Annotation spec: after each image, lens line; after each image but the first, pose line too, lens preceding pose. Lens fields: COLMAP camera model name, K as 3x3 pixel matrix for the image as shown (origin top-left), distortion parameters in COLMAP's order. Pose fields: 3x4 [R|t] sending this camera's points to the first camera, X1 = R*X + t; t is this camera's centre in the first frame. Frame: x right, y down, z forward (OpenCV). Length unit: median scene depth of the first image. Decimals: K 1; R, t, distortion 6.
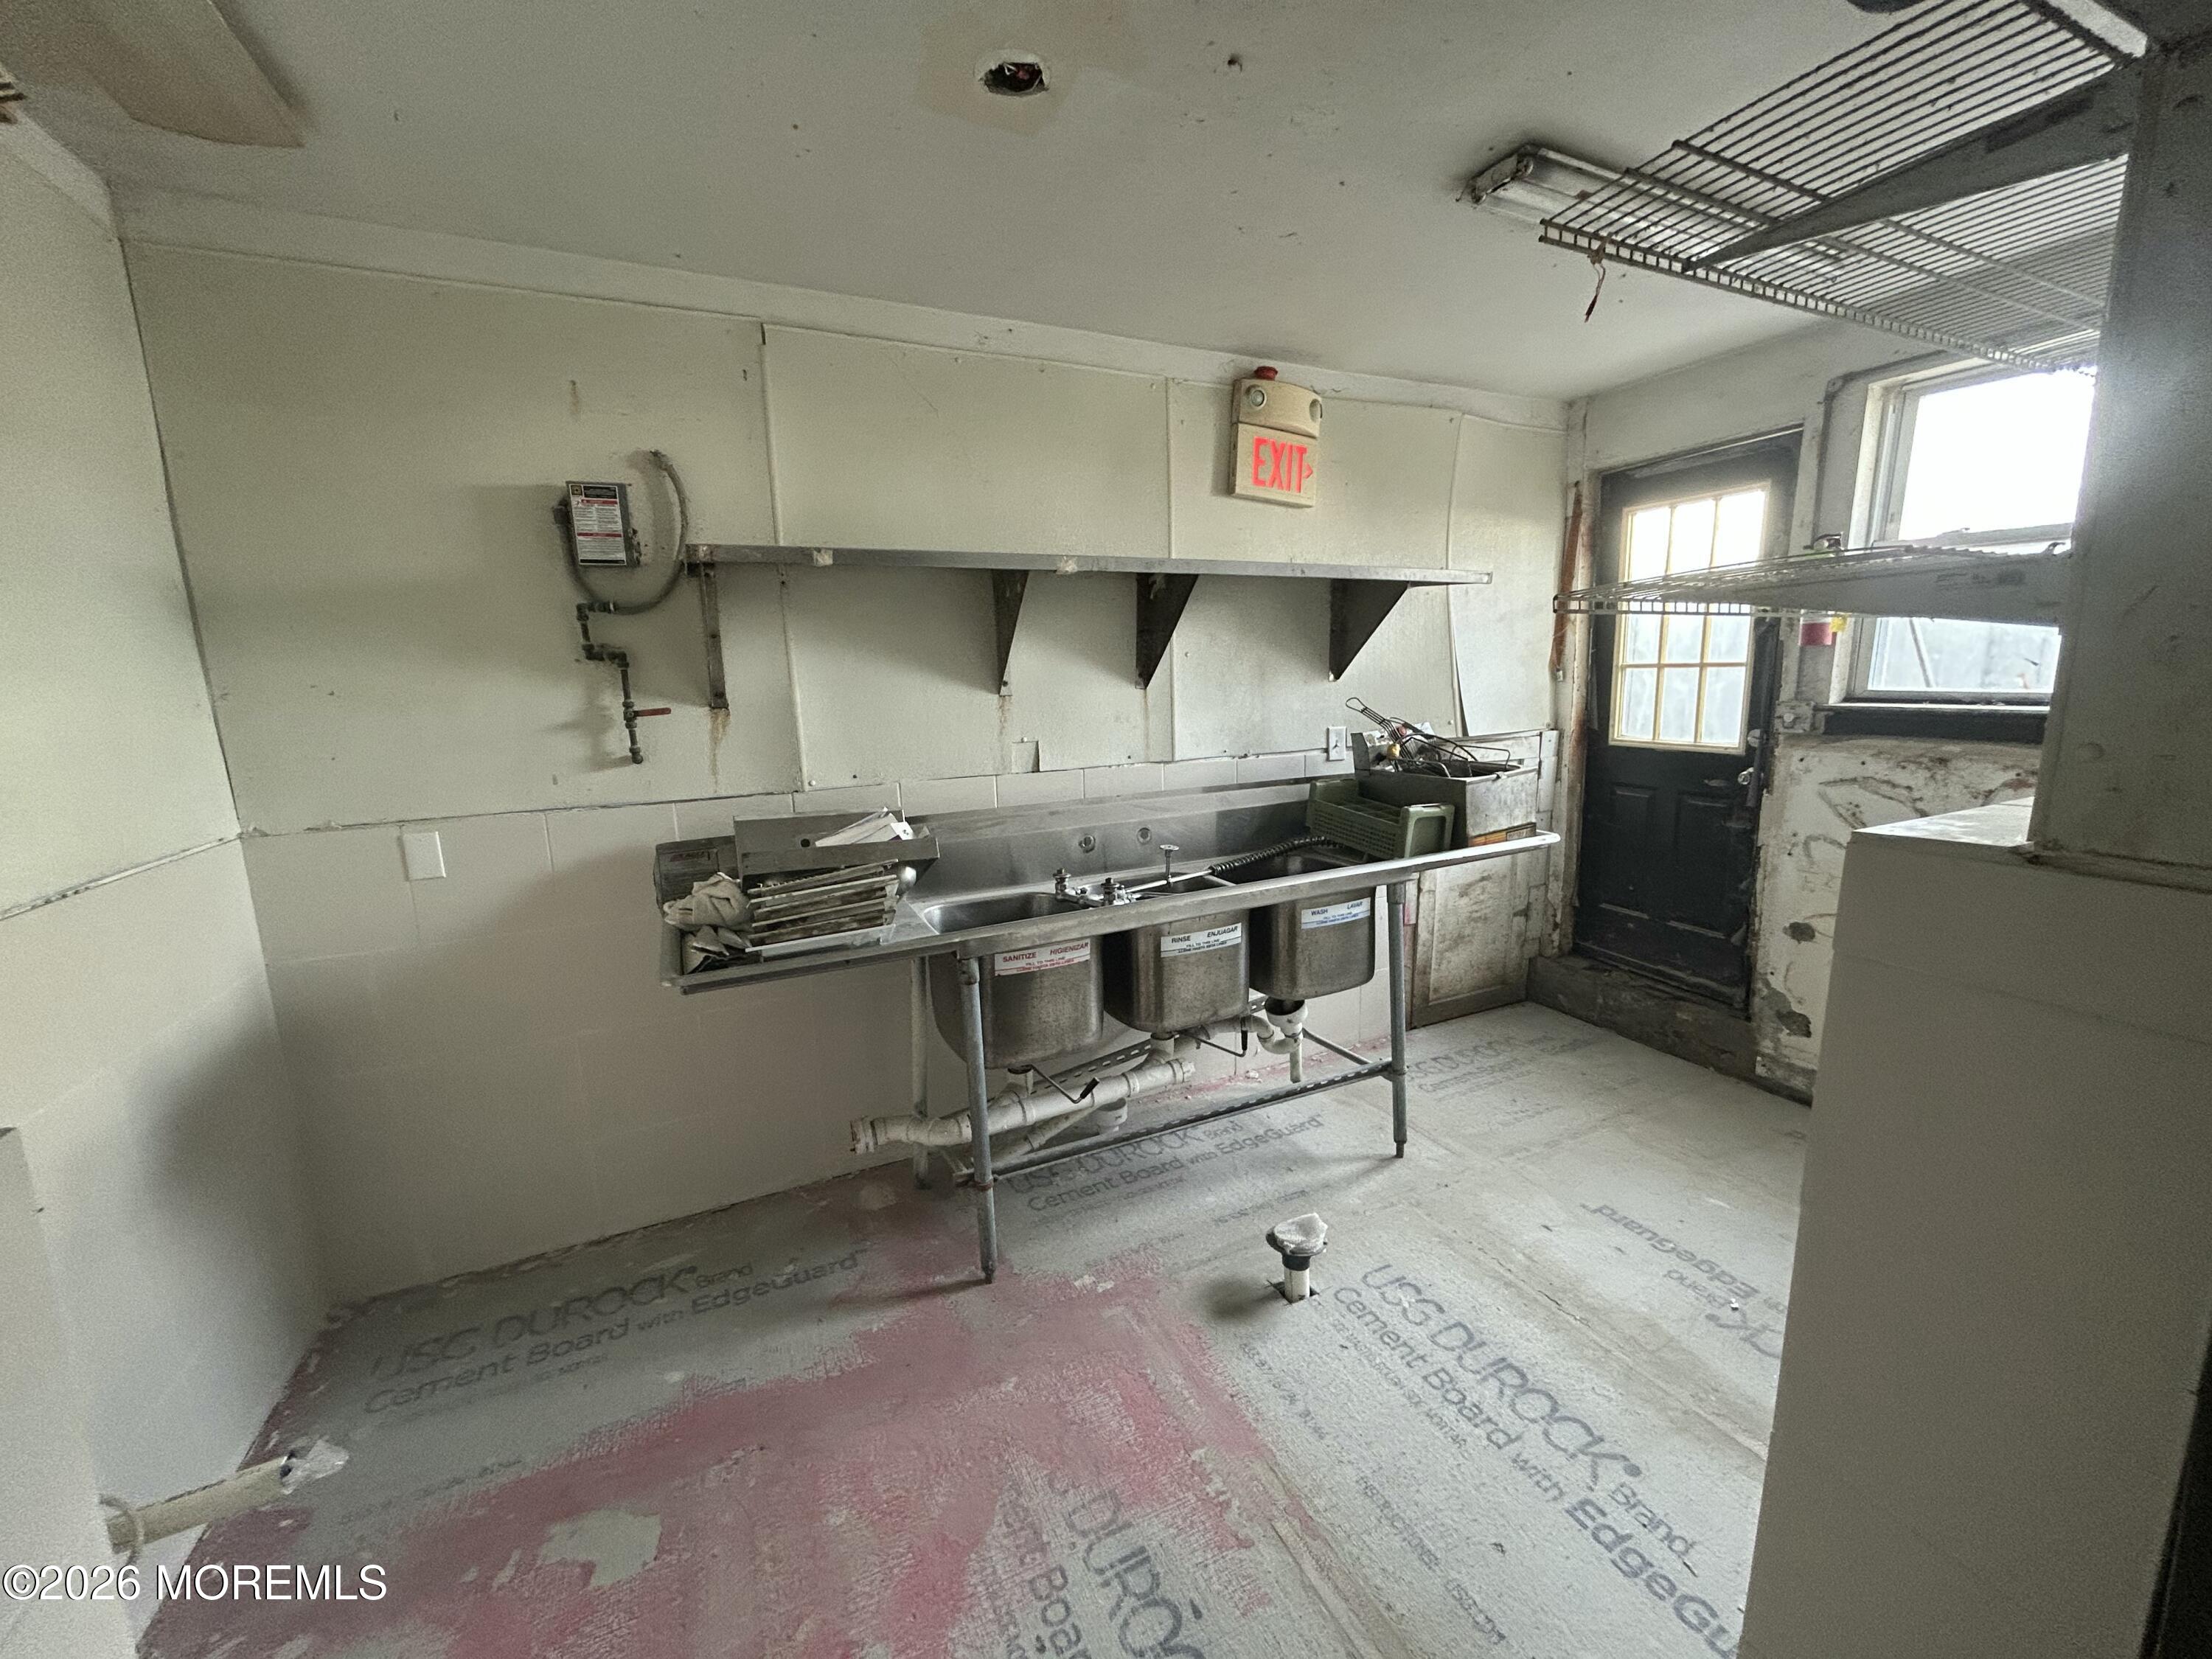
lens RADIAL K [[882.7, 0, 1106.7], [0, 882.7, 829.7], [0, 0, 1]] dist [0.000421, 0.000145]
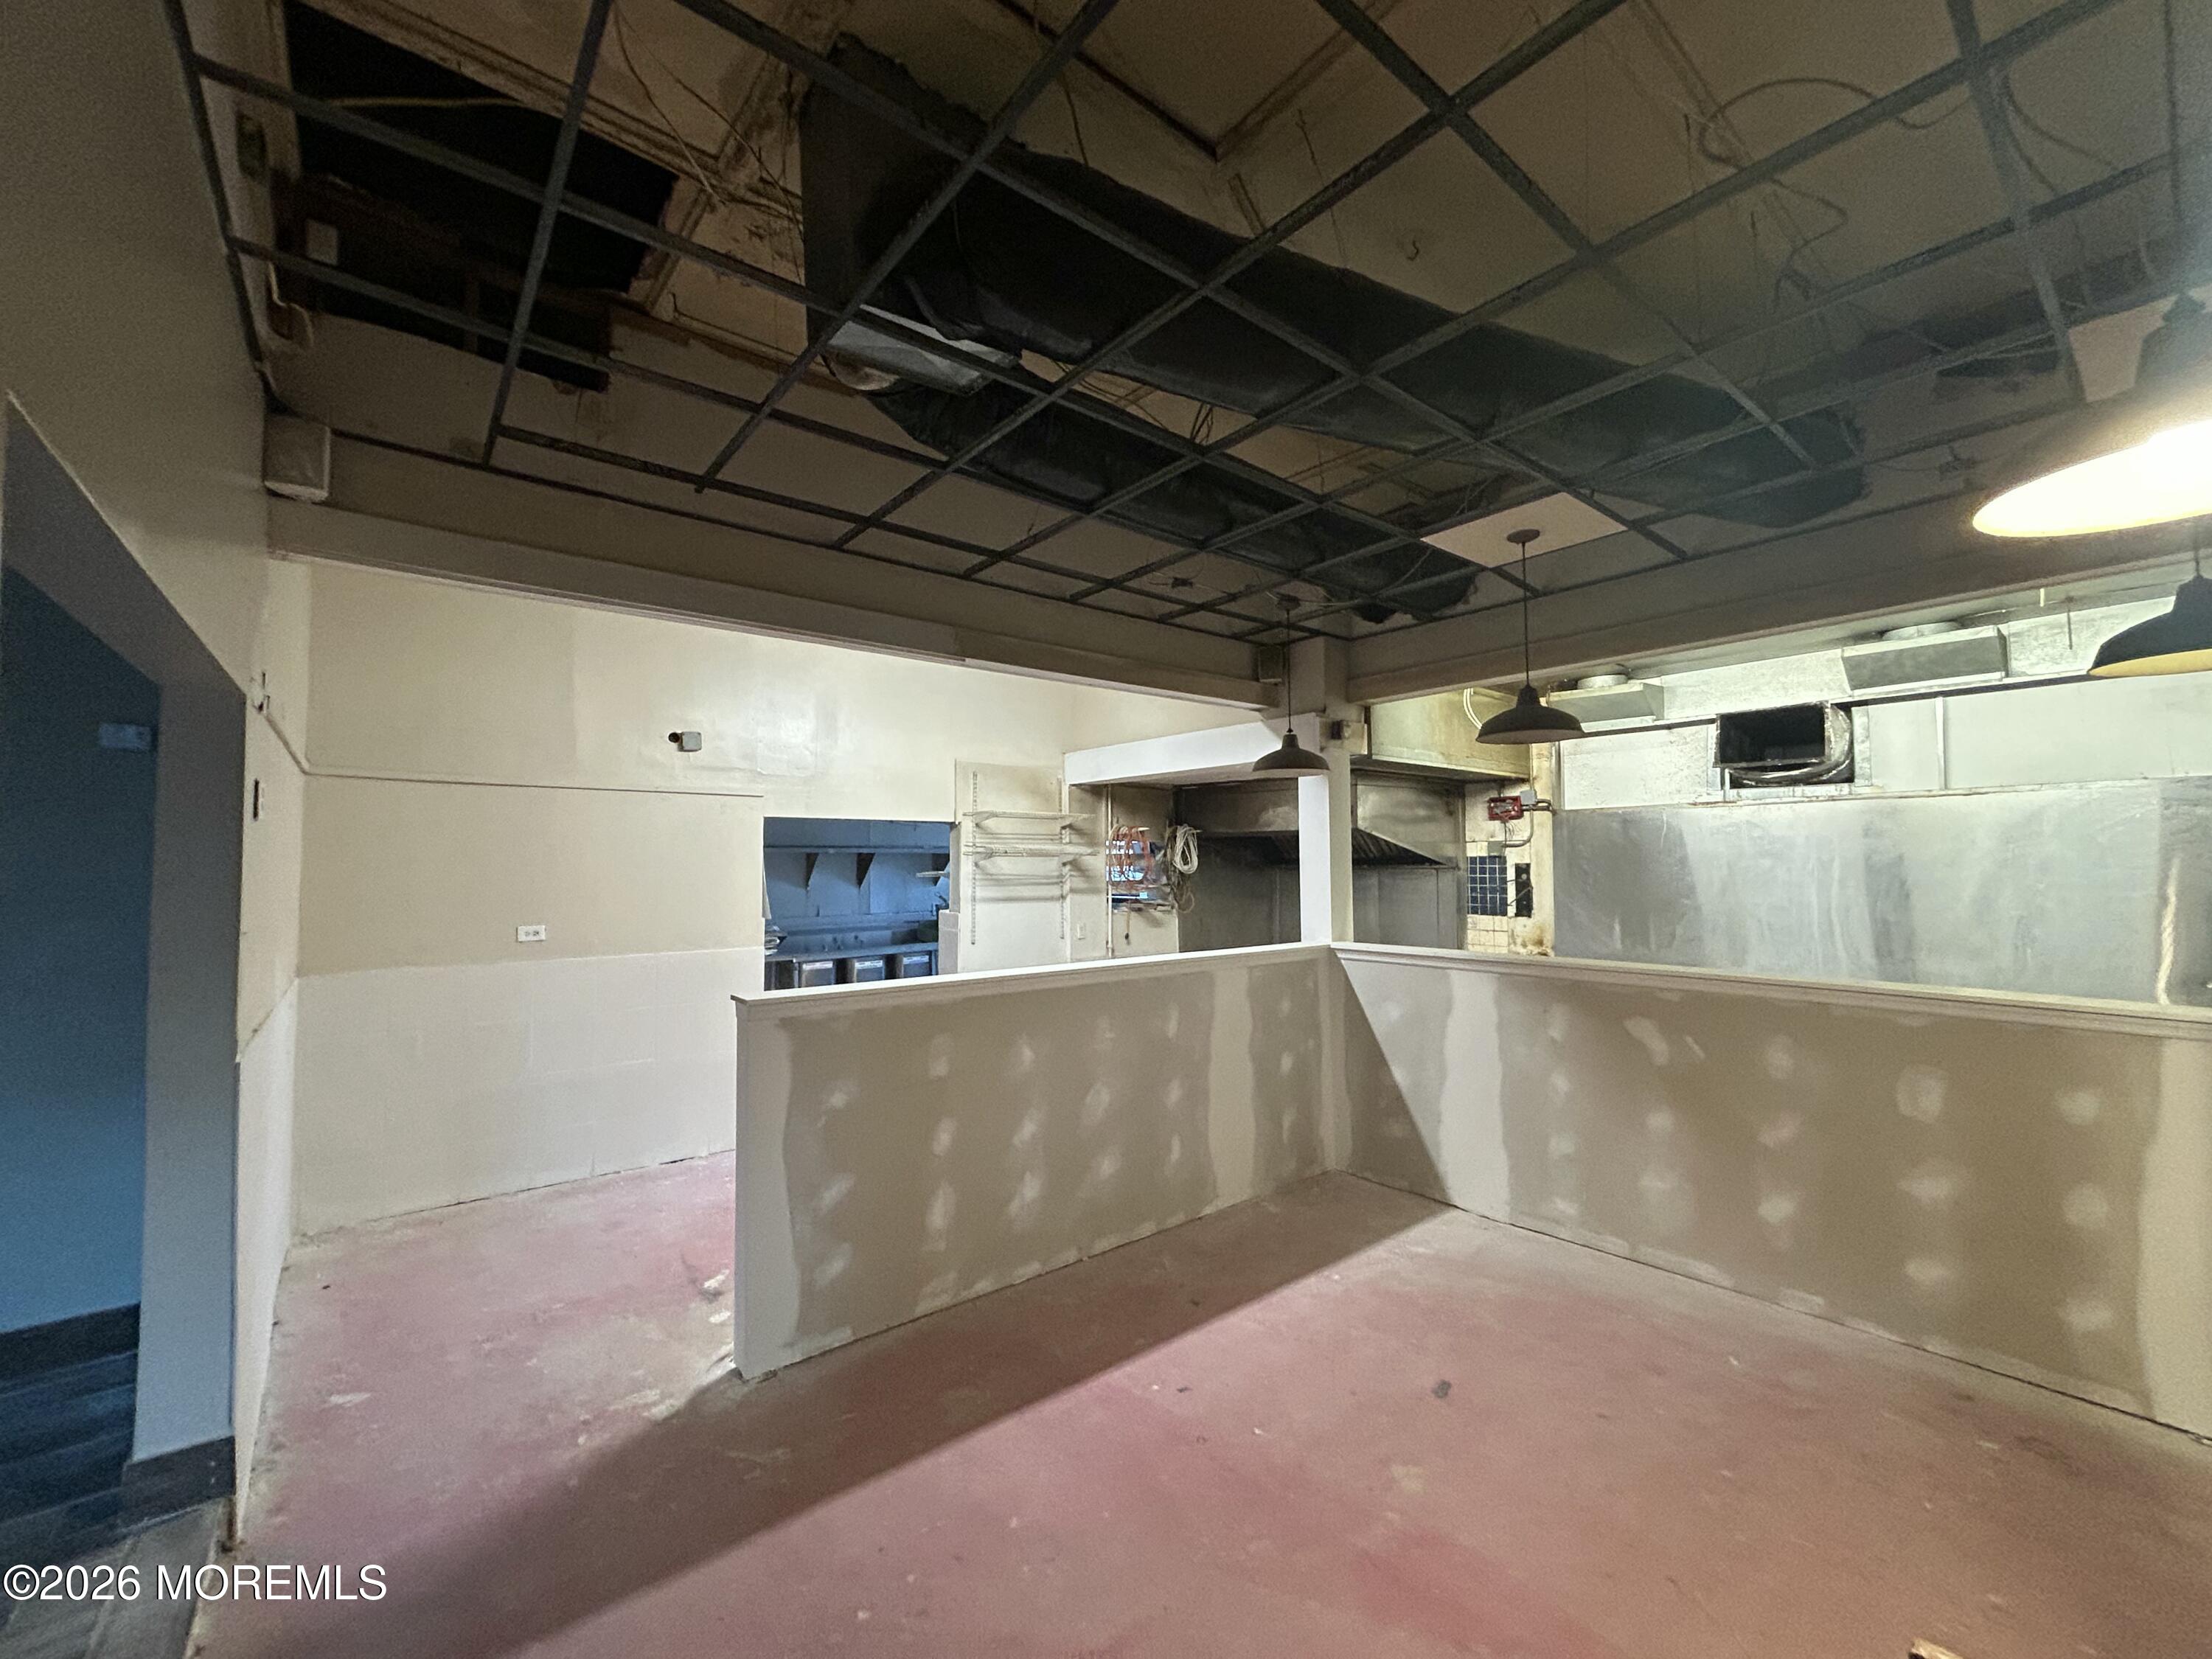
lens RADIAL K [[882.7, 0, 1098.3], [0, 882.7, 837.9], [0, 0, 1]] dist [0.000421, 0.000145]
pose [[0.972508, 0.021931, 0.231836, 0.125044], [0.026834, 0.978371, -0.205112, 0.276847], [-0.231320, 0.205694, 0.950884, -1.861559]]
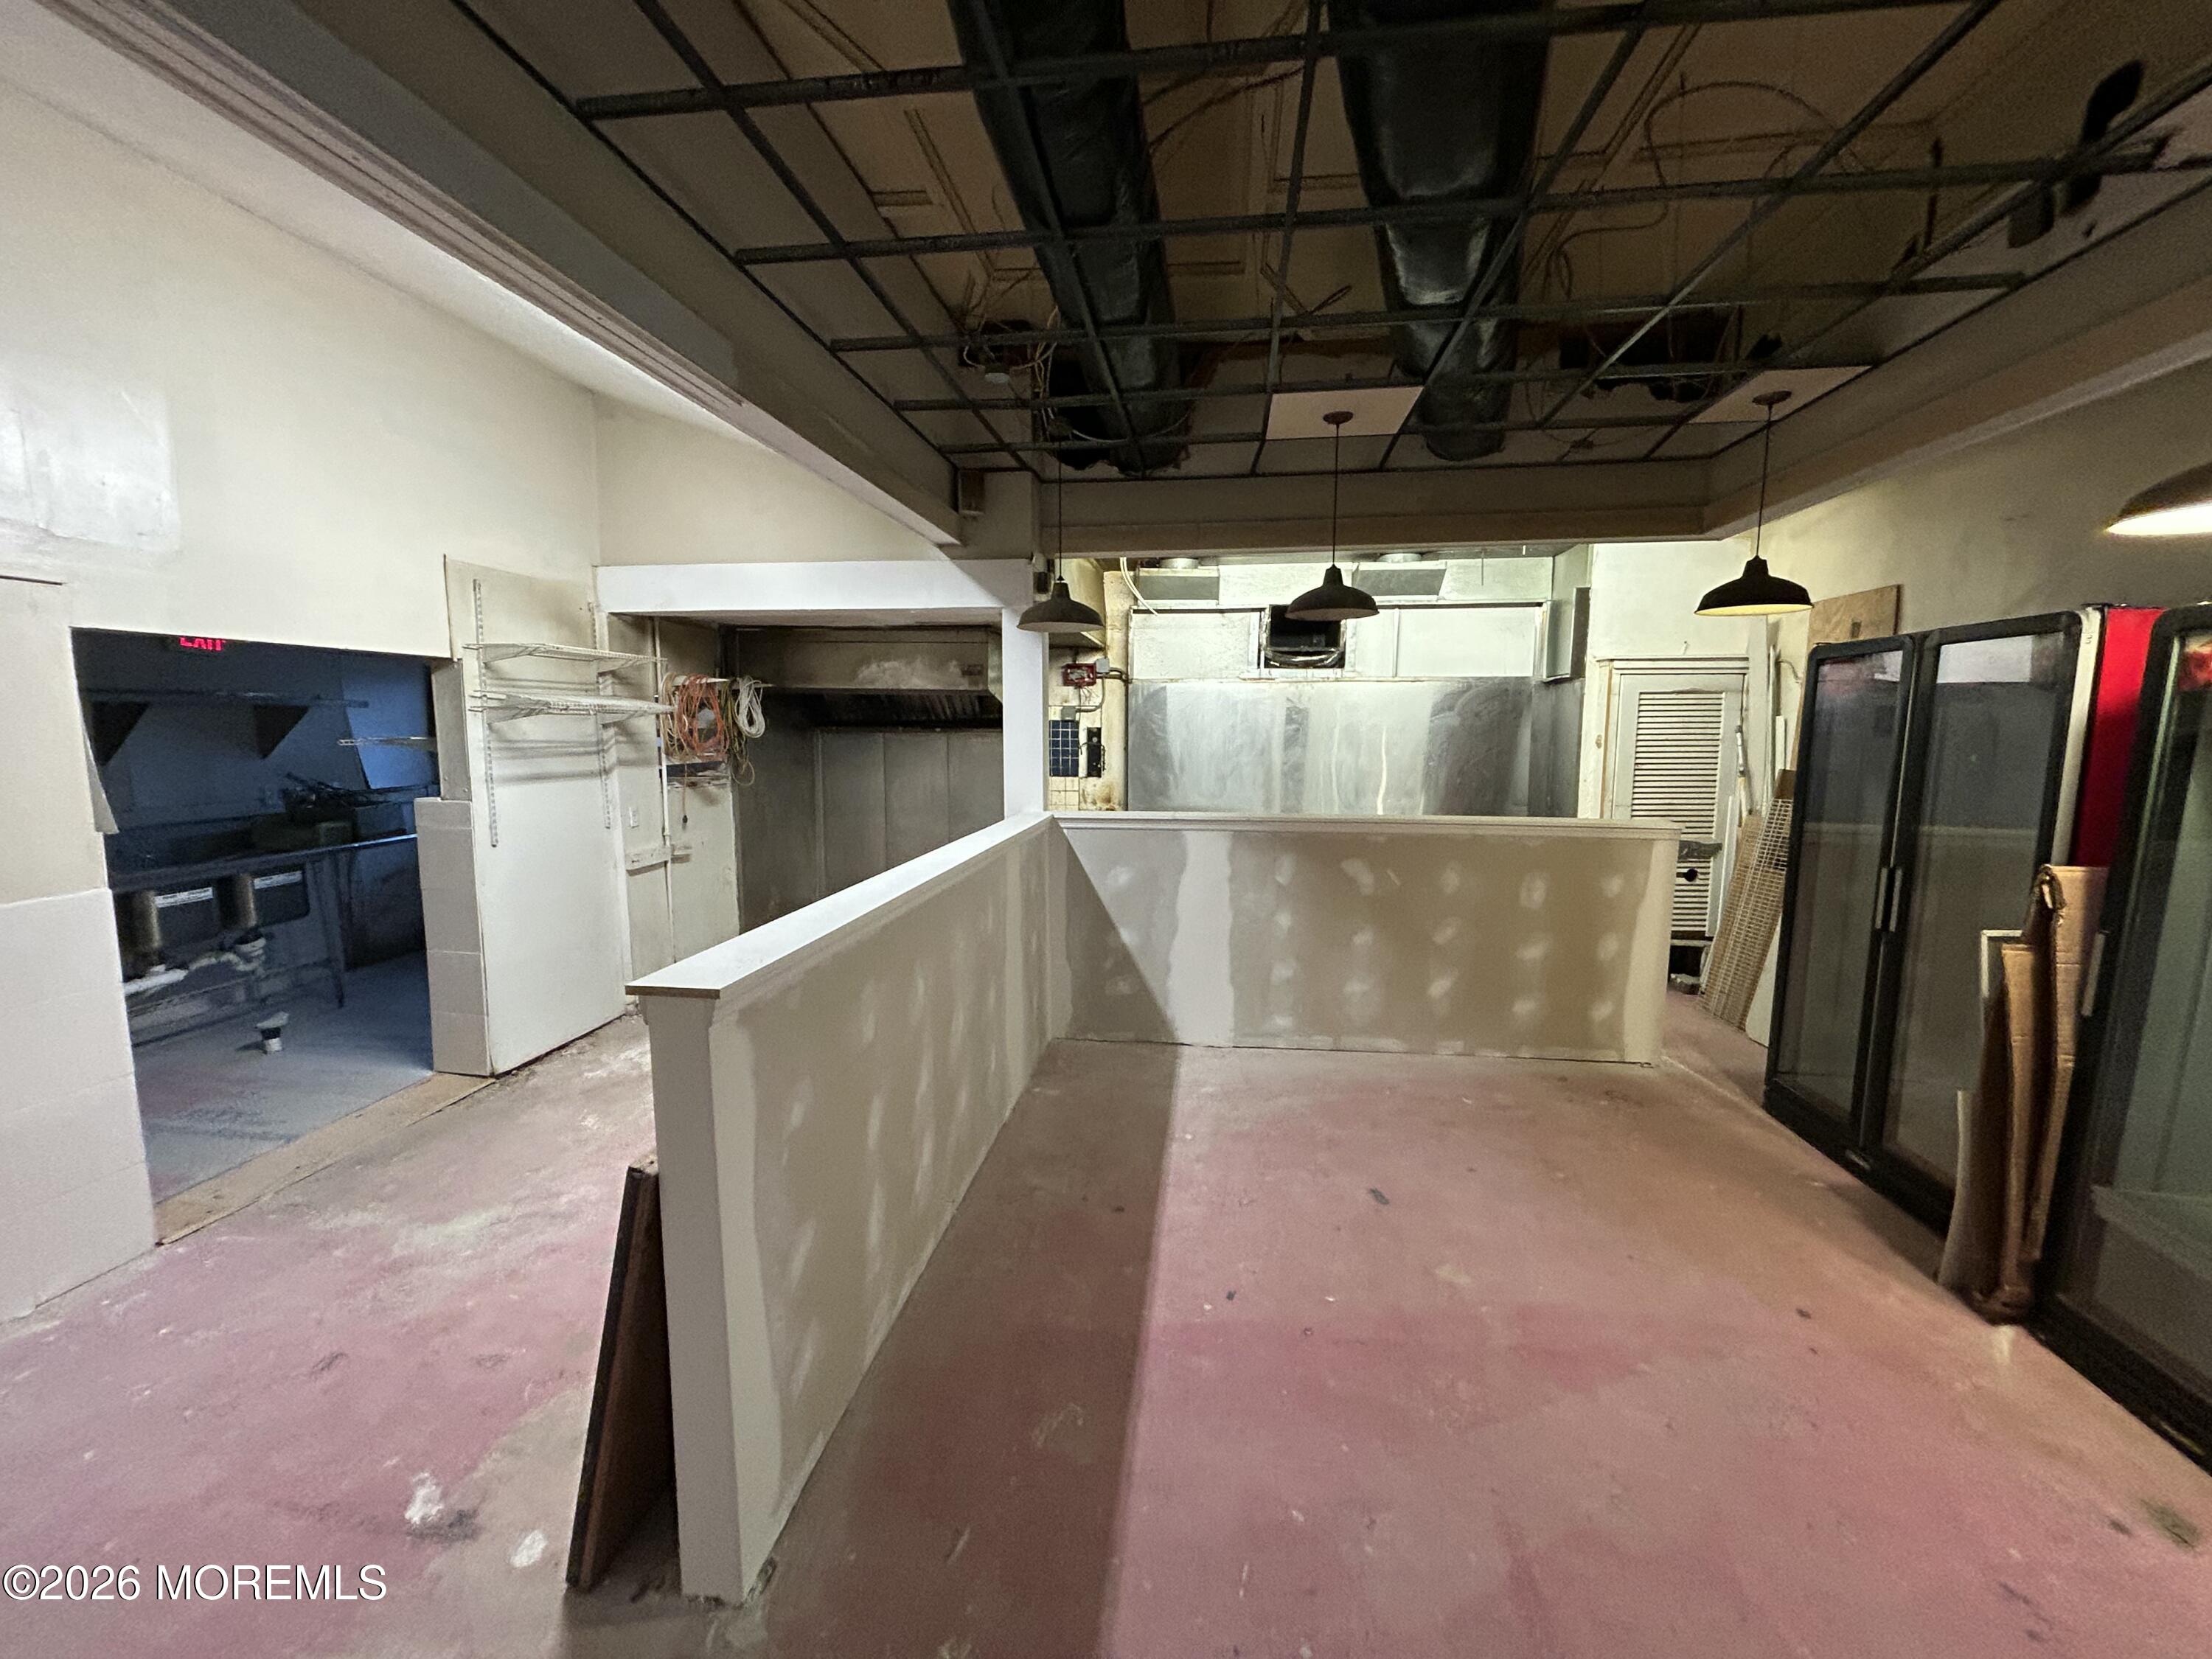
lens RADIAL K [[882.7, 0, 1108.6], [0, 882.7, 836.3], [0, 0, 1]] dist [0.000421, 0.000145]
pose [[0.543295, -0.085783, 0.835148, -0.302067], [0.134138, 0.990856, 0.014515, 0.180256], [-0.828757, 0.104140, 0.549834, -1.325834]]
